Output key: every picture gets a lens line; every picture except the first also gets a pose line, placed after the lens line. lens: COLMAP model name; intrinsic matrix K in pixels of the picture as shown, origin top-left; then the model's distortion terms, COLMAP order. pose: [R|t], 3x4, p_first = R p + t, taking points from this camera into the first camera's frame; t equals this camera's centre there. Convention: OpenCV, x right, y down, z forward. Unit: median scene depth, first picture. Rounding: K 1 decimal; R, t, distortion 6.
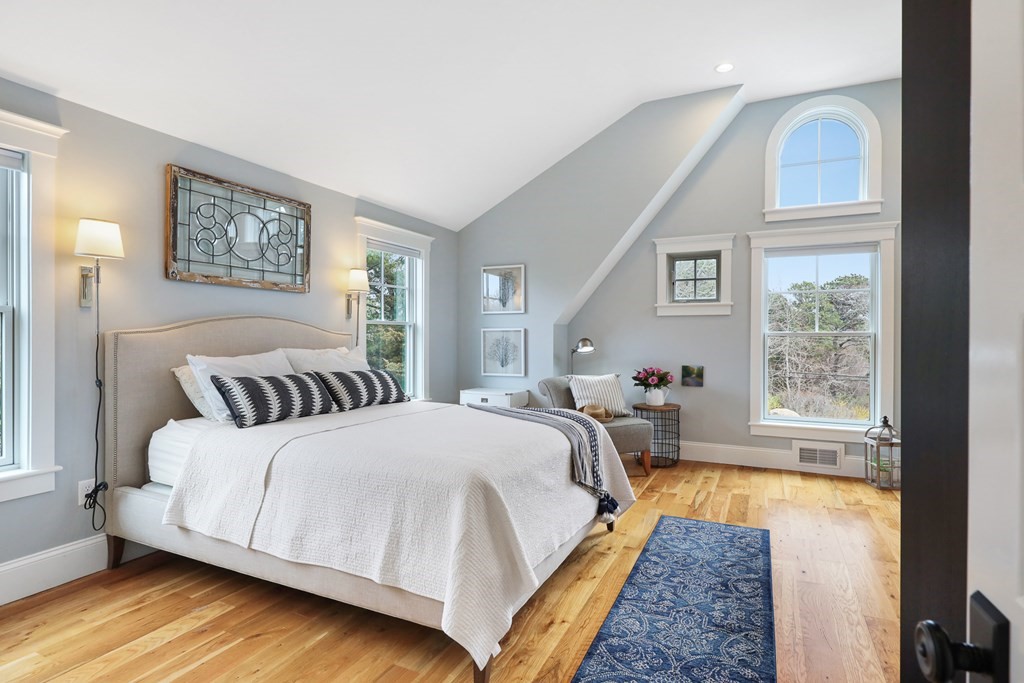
lens RADIAL K [[526.9, 0, 512.0], [0, 526.9, 341.5], [0, 0, 1]] dist [-0.000253, -0.000591]
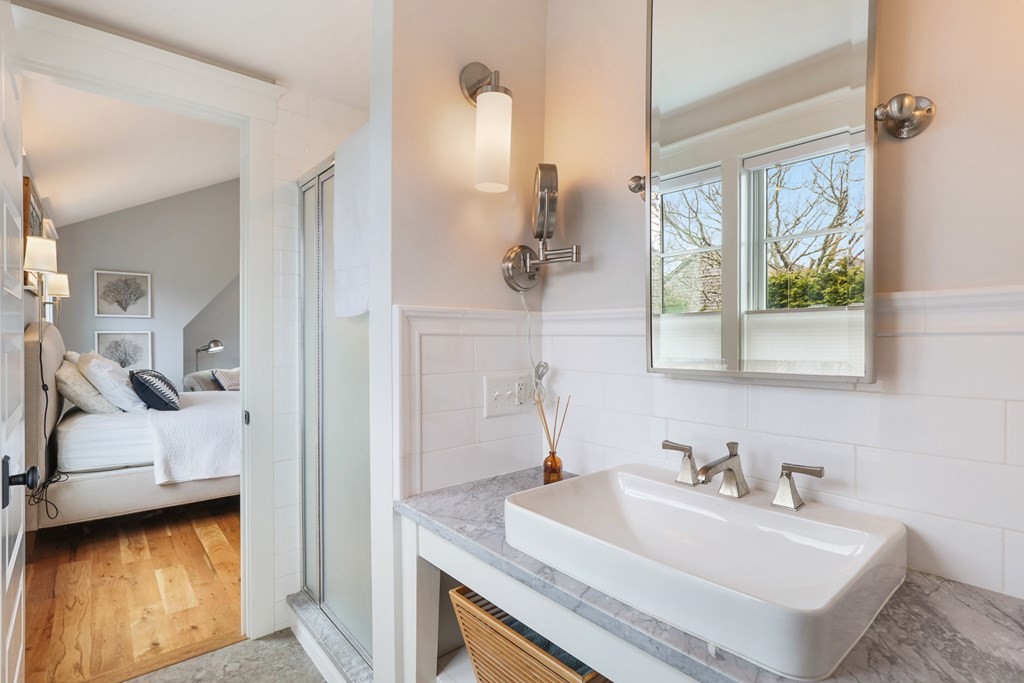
lens RADIAL K [[504.3, 0, 533.4], [0, 504.3, 335.7], [0, 0, 1]] dist [-0.001711, -0.000730]
pose [[0.382358, 0.001791, 0.924013, -1.188634], [0.012077, 0.999903, -0.006935, 0.001774], [-0.923935, 0.013811, 0.382299, -0.281546]]
